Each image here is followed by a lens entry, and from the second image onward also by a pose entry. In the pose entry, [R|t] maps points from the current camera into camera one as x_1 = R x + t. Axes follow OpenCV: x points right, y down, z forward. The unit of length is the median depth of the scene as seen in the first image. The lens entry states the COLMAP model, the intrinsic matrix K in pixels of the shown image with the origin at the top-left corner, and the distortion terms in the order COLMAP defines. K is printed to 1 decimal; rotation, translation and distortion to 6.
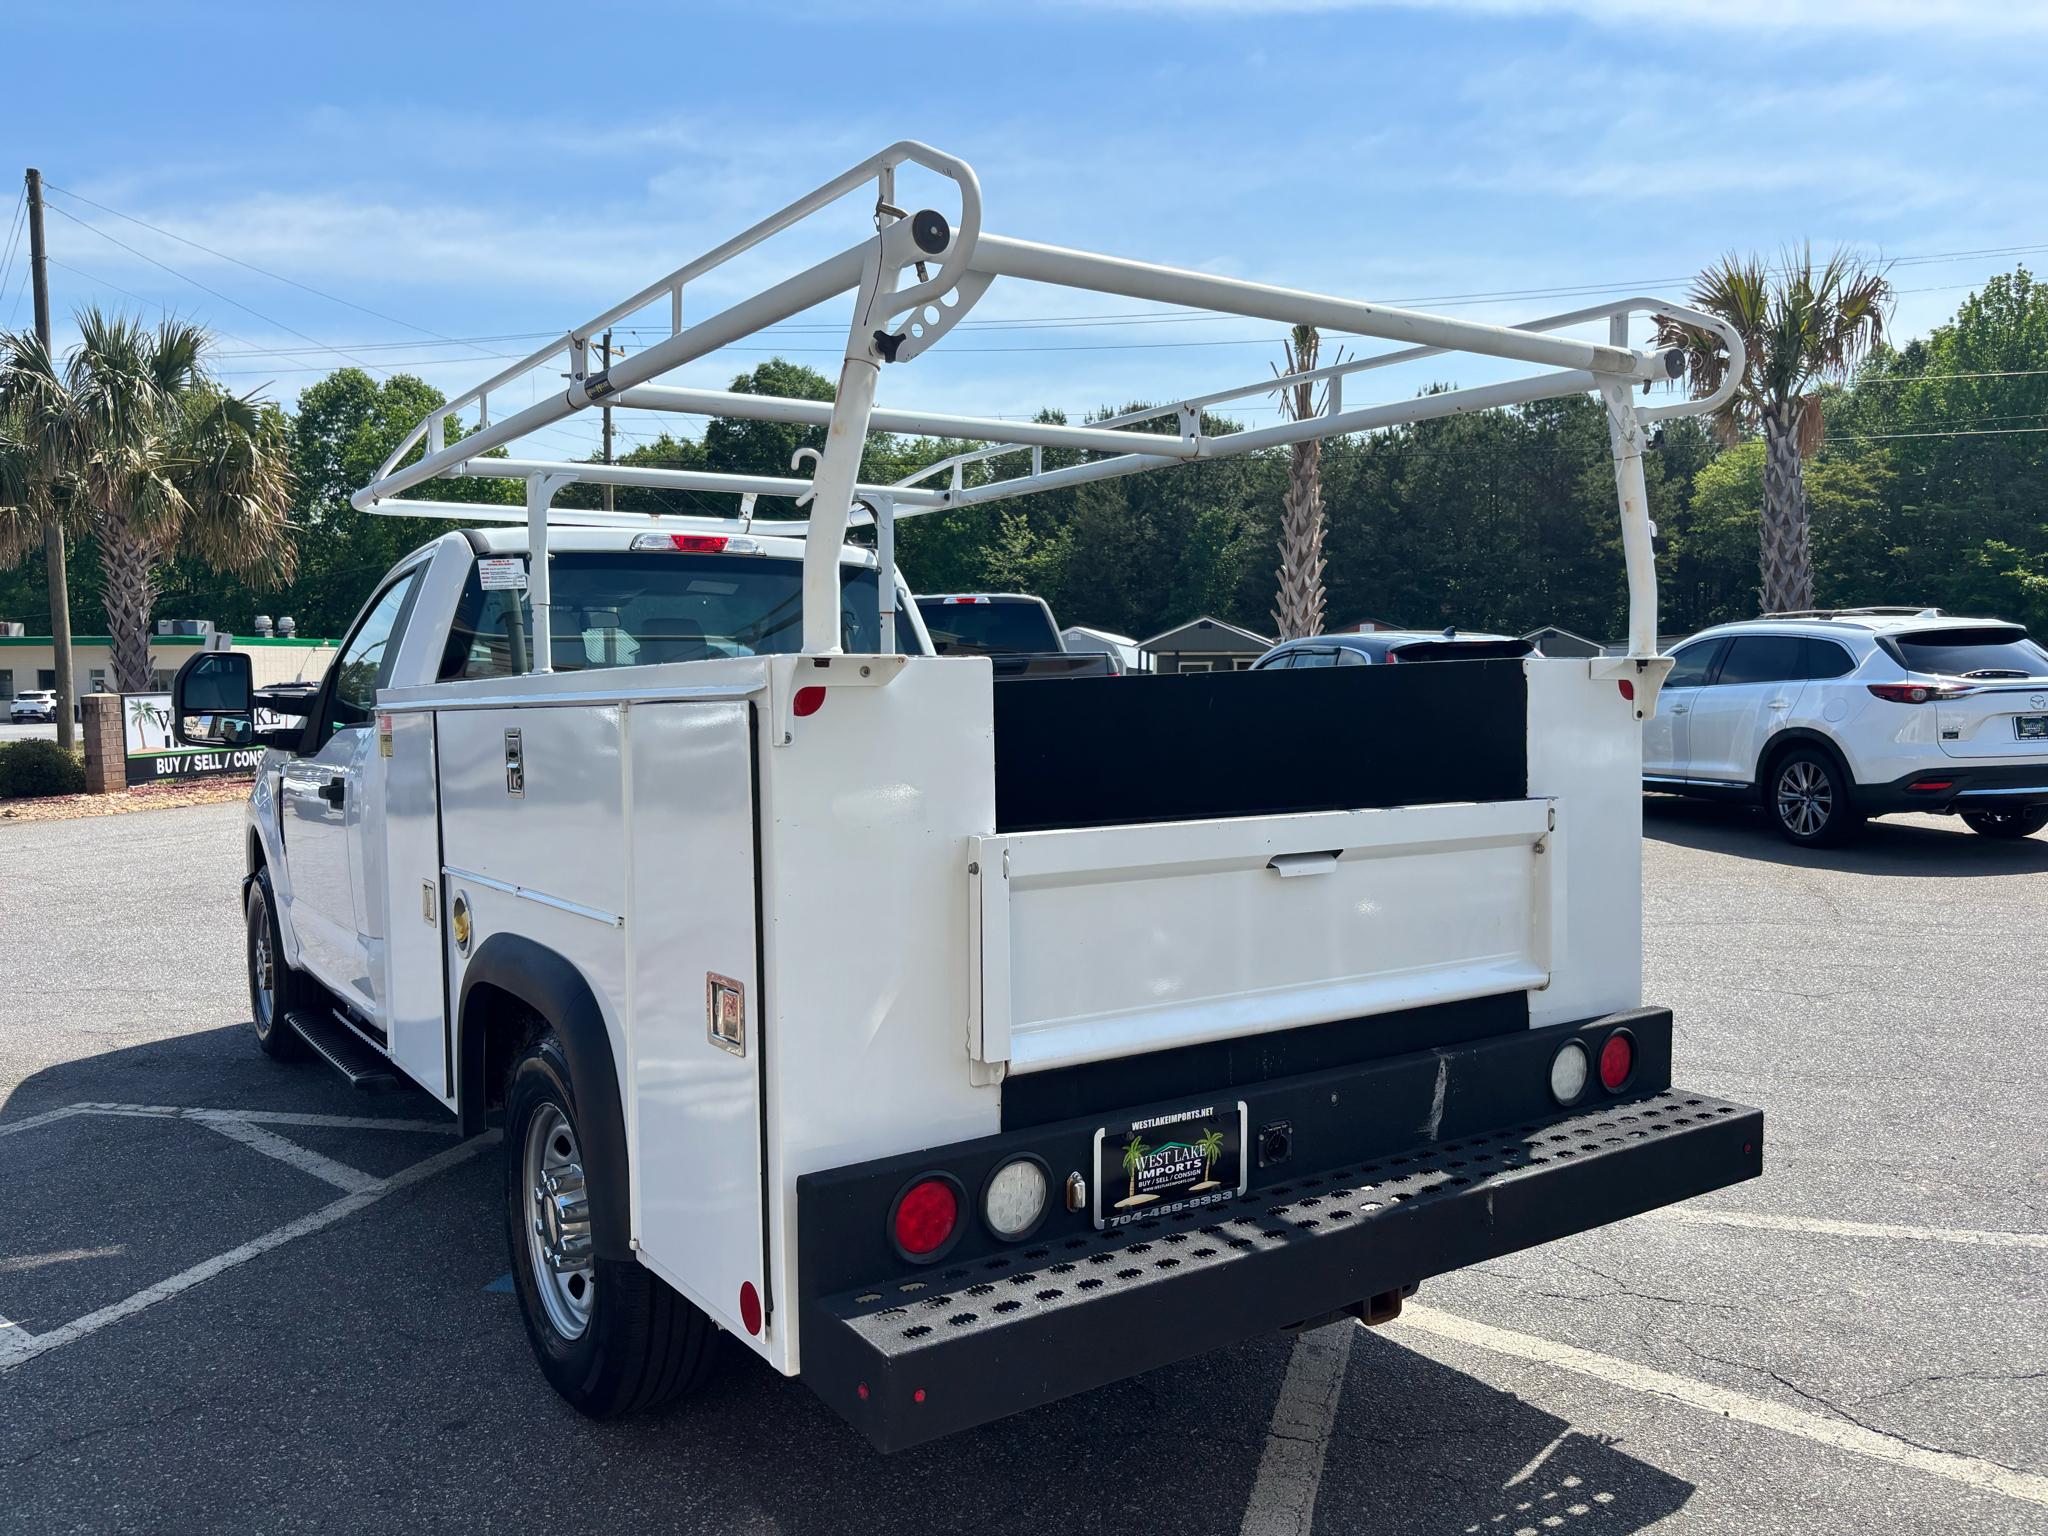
lens RADIAL K [[1557.0, 0, 1021.5], [0, 1557.0, 768.3], [0, 0, 1]] dist [0.034823, -0.036305]
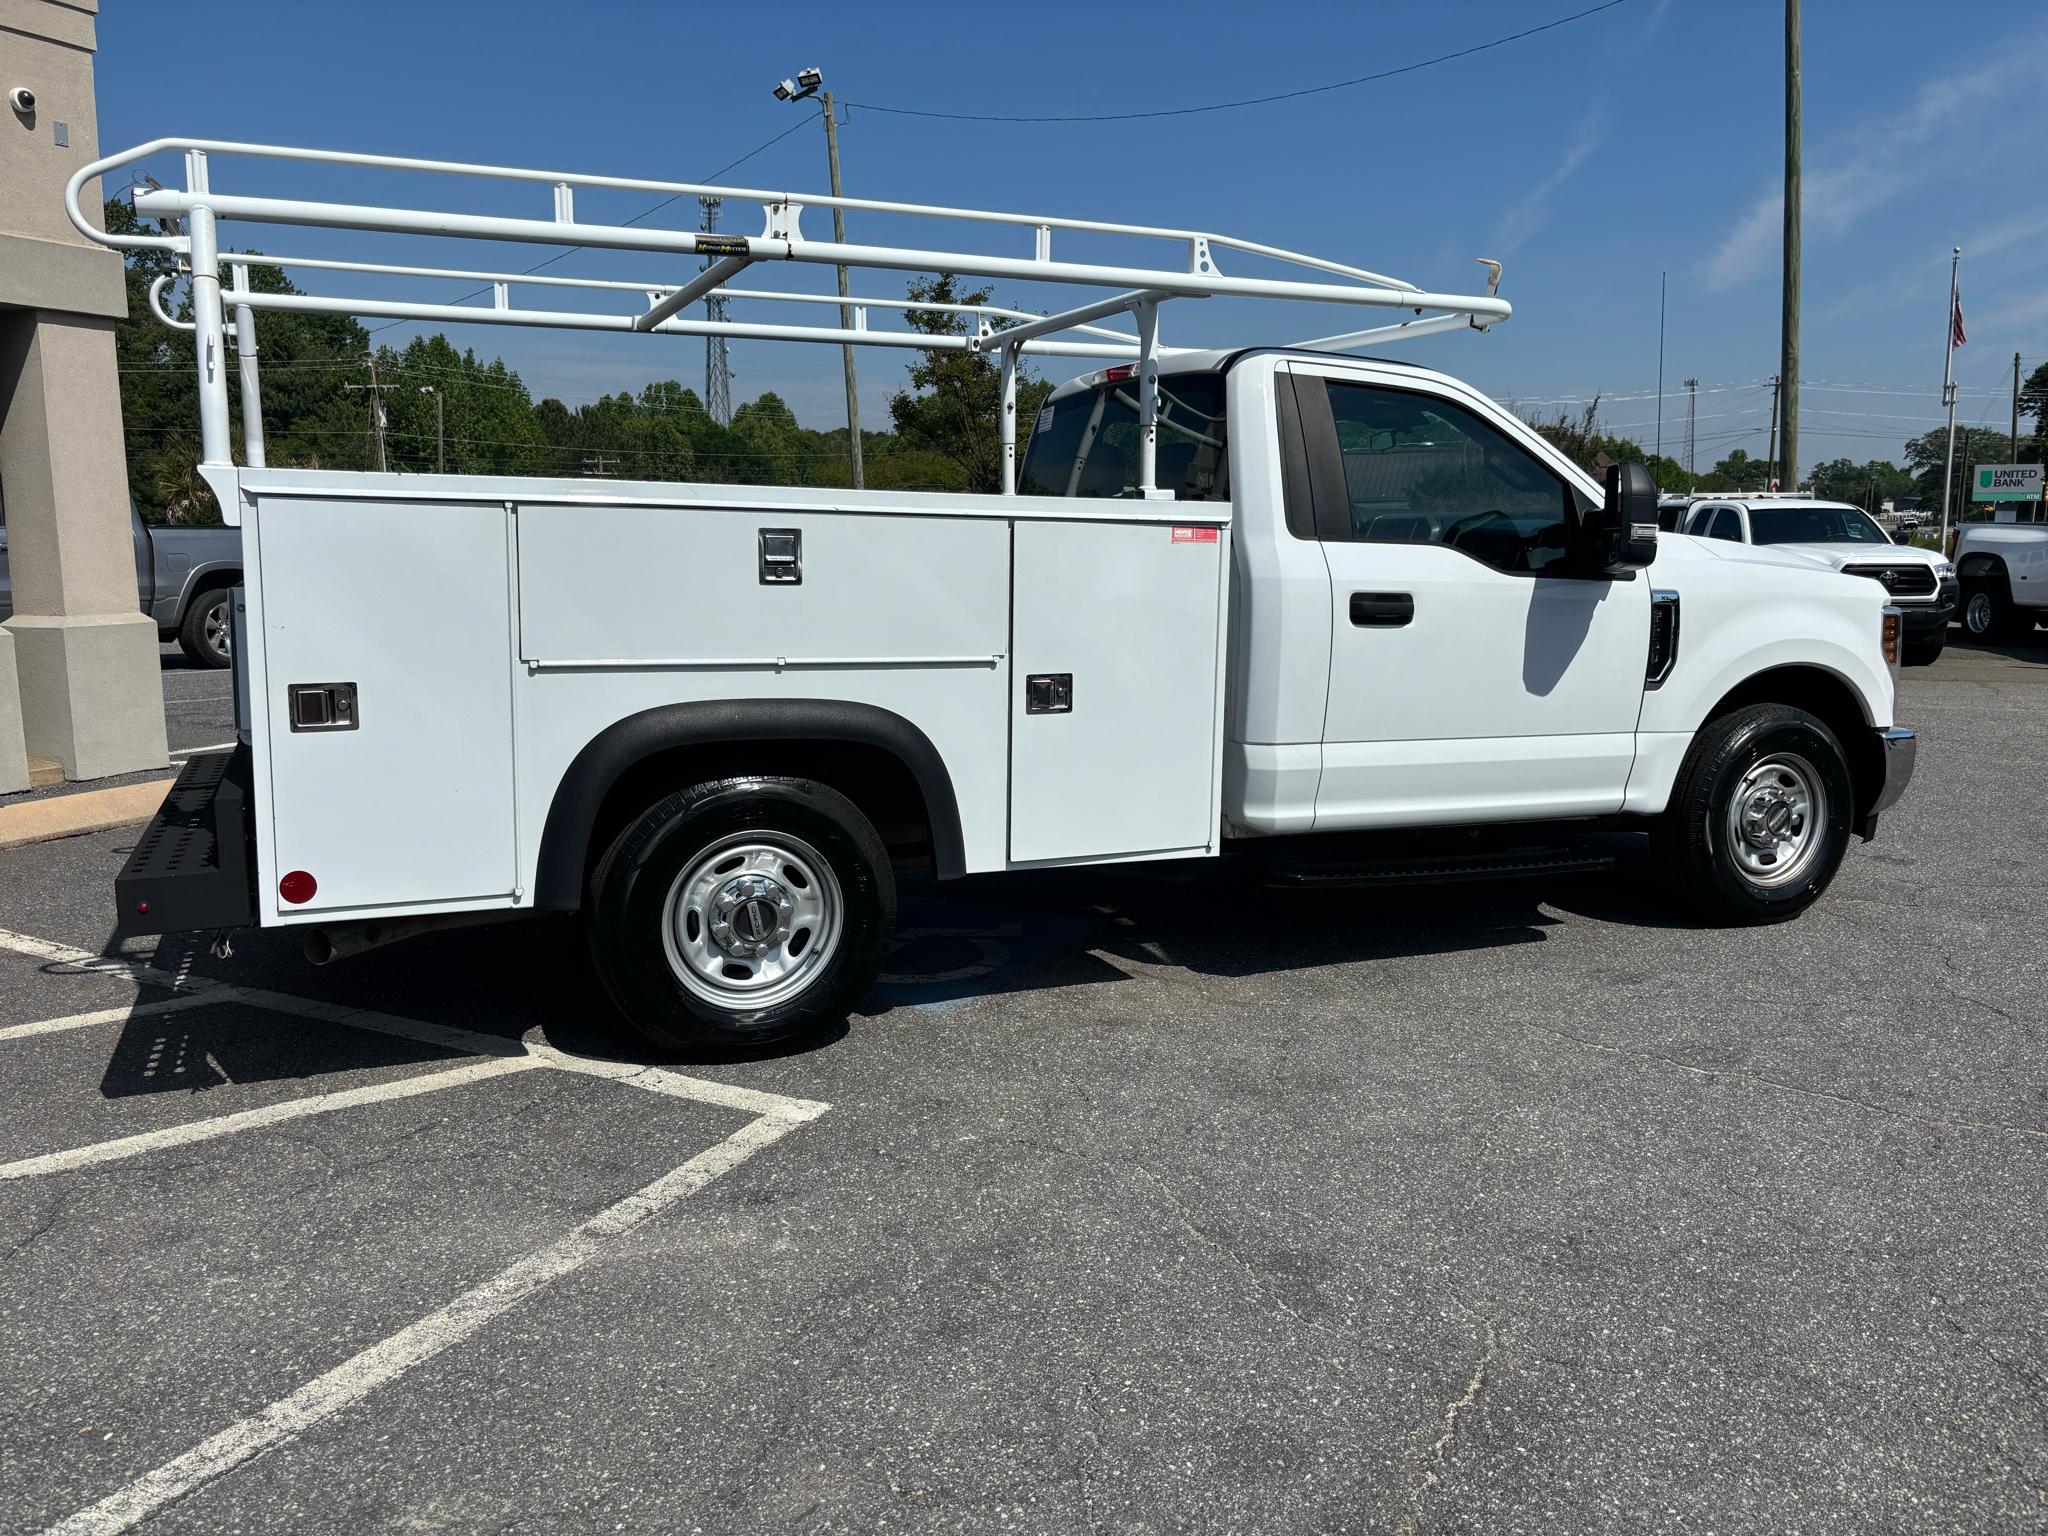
lens RADIAL K [[1557.0, 0, 1029.7], [0, 1557.0, 750.8], [0, 0, 1]] dist [0.034823, -0.036305]
pose [[-0.179893, 0.149040, -0.972330, 0.797387], [-0.058683, 0.985069, 0.161850, -0.050915], [0.981934, 0.086175, -0.168460, 1.016933]]
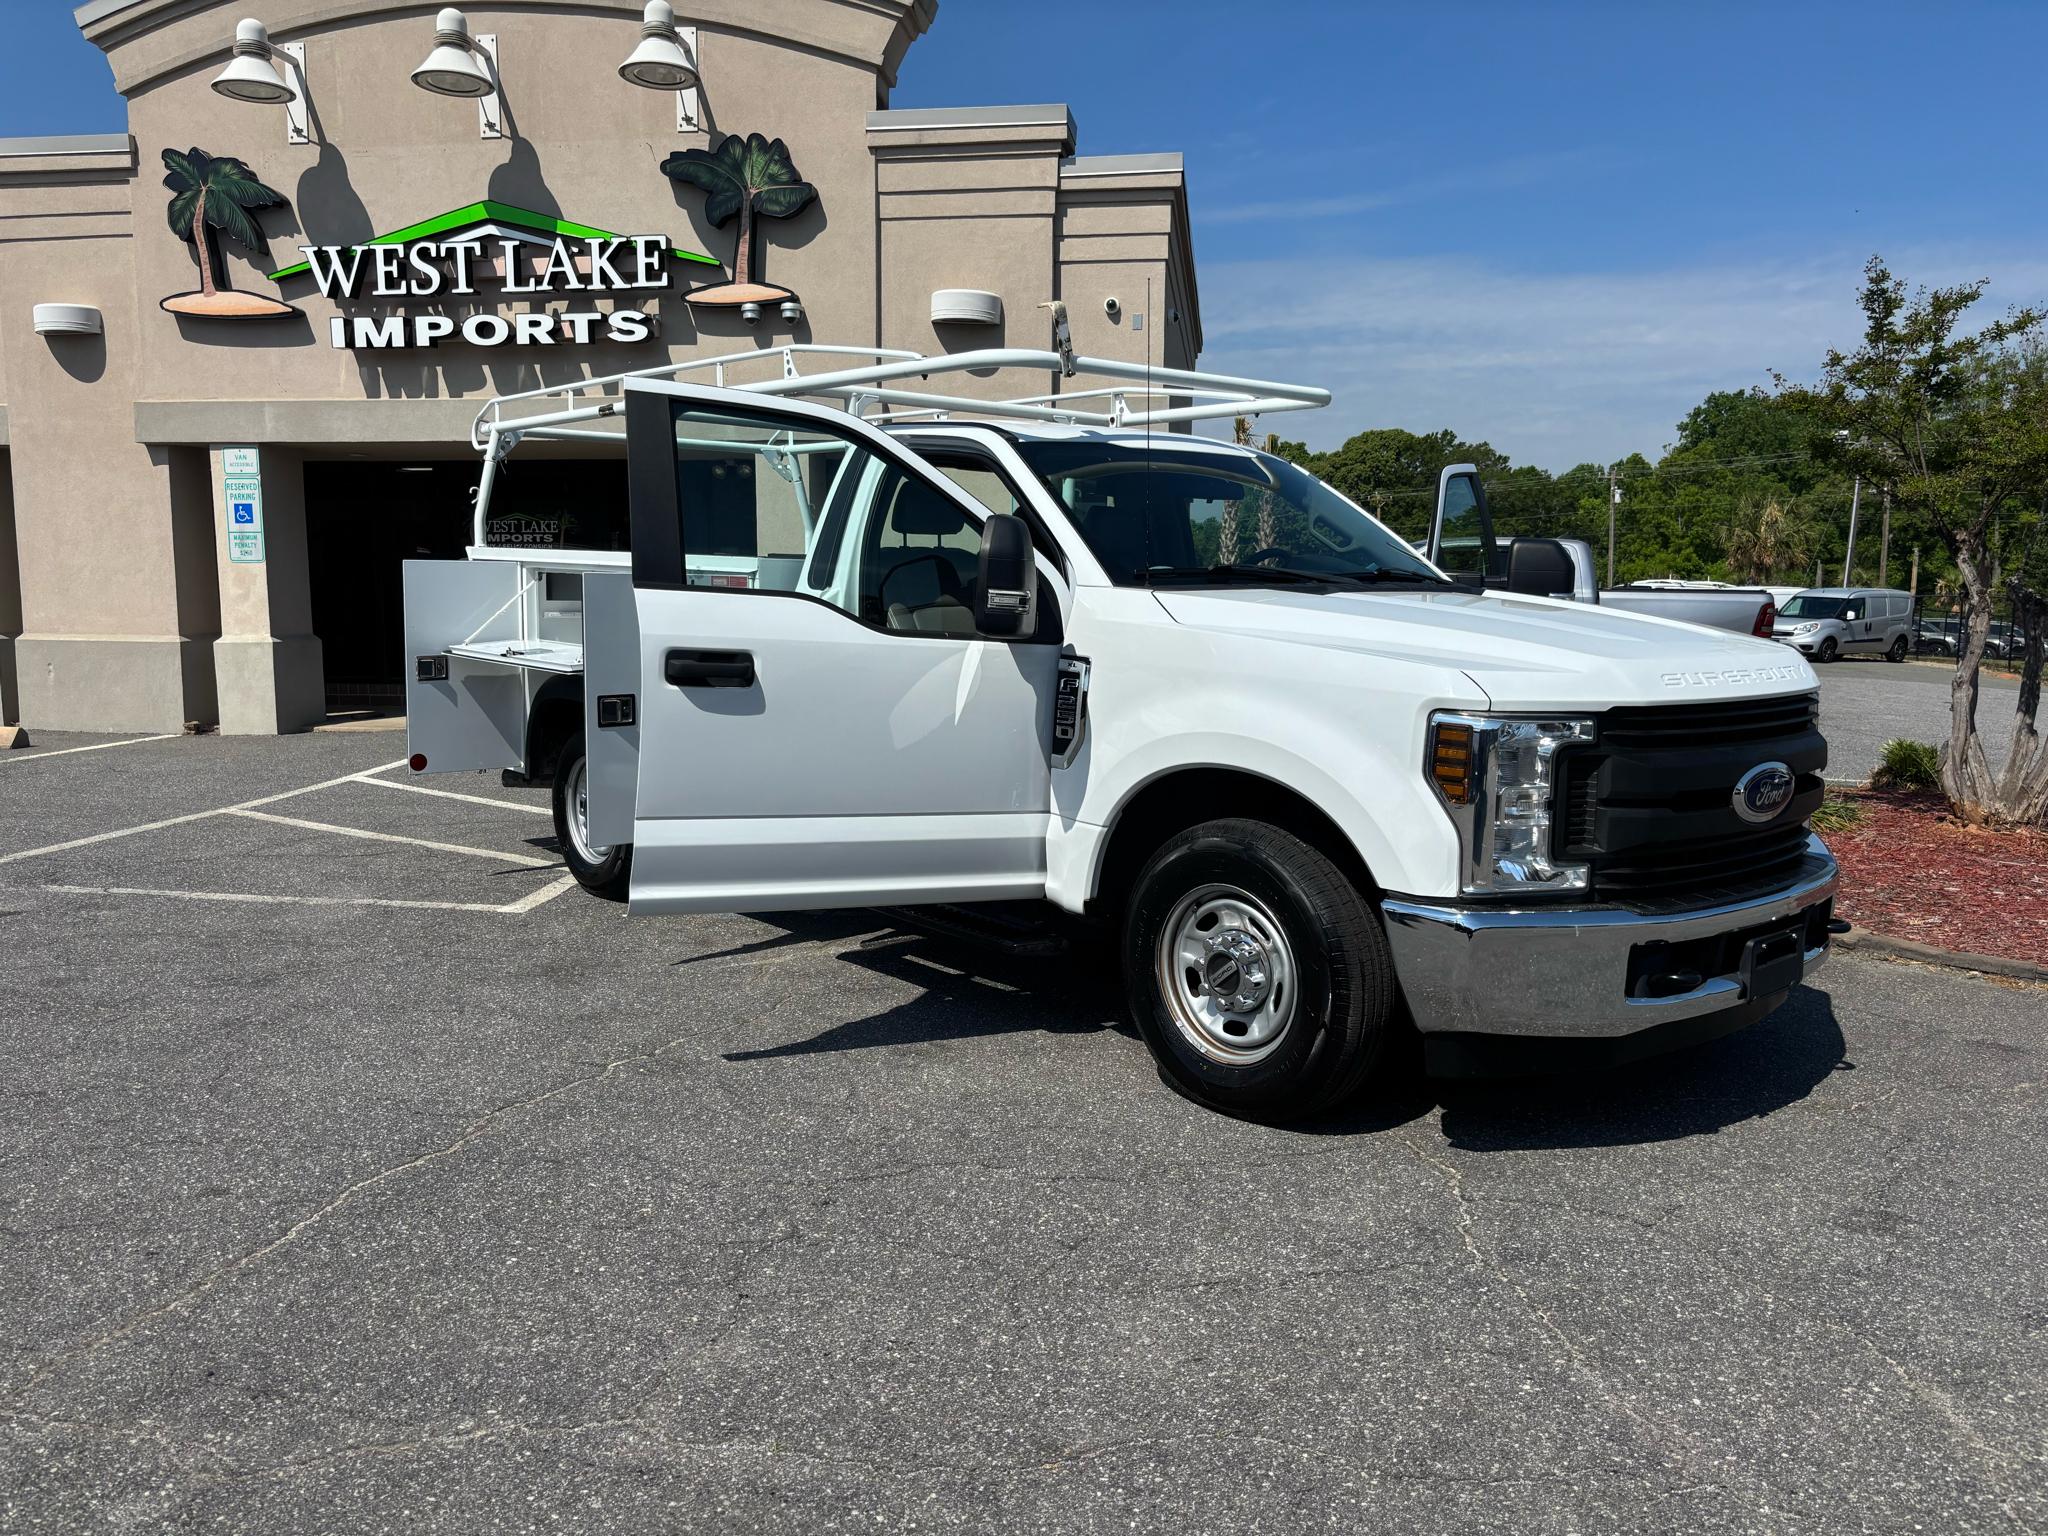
lens RADIAL K [[1557.0, 0, 1024.8], [0, 1557.0, 777.1], [0, 0, 1]] dist [0.034823, -0.036305]
pose [[-0.991094, 0.013802, -0.132448, -0.054674], [-0.011061, 0.982645, 0.185166, -0.102598], [0.132705, 0.184982, -0.973741, 2.007767]]
